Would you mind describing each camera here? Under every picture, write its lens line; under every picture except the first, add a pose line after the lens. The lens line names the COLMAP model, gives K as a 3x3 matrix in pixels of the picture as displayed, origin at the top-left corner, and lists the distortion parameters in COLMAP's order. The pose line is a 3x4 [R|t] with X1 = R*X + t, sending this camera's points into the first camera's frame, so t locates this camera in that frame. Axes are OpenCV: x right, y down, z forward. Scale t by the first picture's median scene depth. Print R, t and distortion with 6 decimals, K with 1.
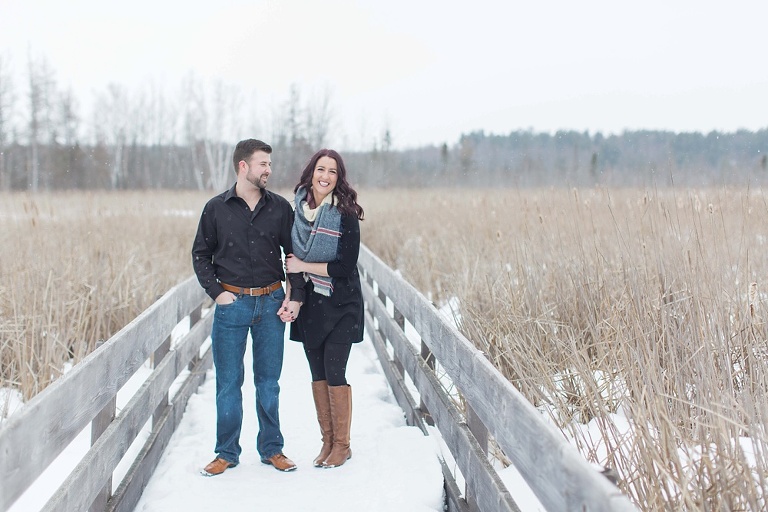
lens RADIAL K [[1183.0, 0, 384.0], [0, 1183.0, 256.0], [0, 0, 1]] dist [-0.007939, 0.021231]
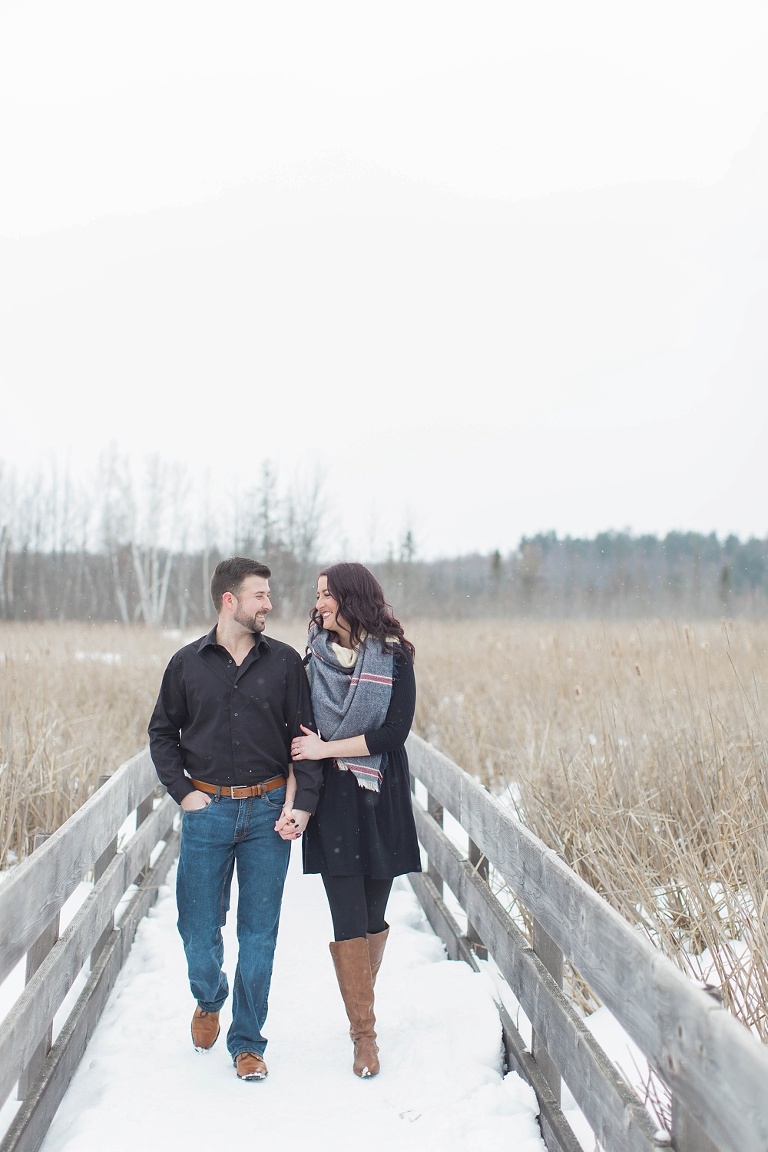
lens RADIAL K [[1877.6, 0, 384.0], [0, 1877.6, 576.0], [0, 0, 1]] dist [0.018799, -0.068104]
pose [[0.999967, 0.002729, -0.007710, -0.008108], [-0.003326, 0.996910, -0.078487, 0.001065], [0.007472, 0.078510, 0.996885, -0.101488]]
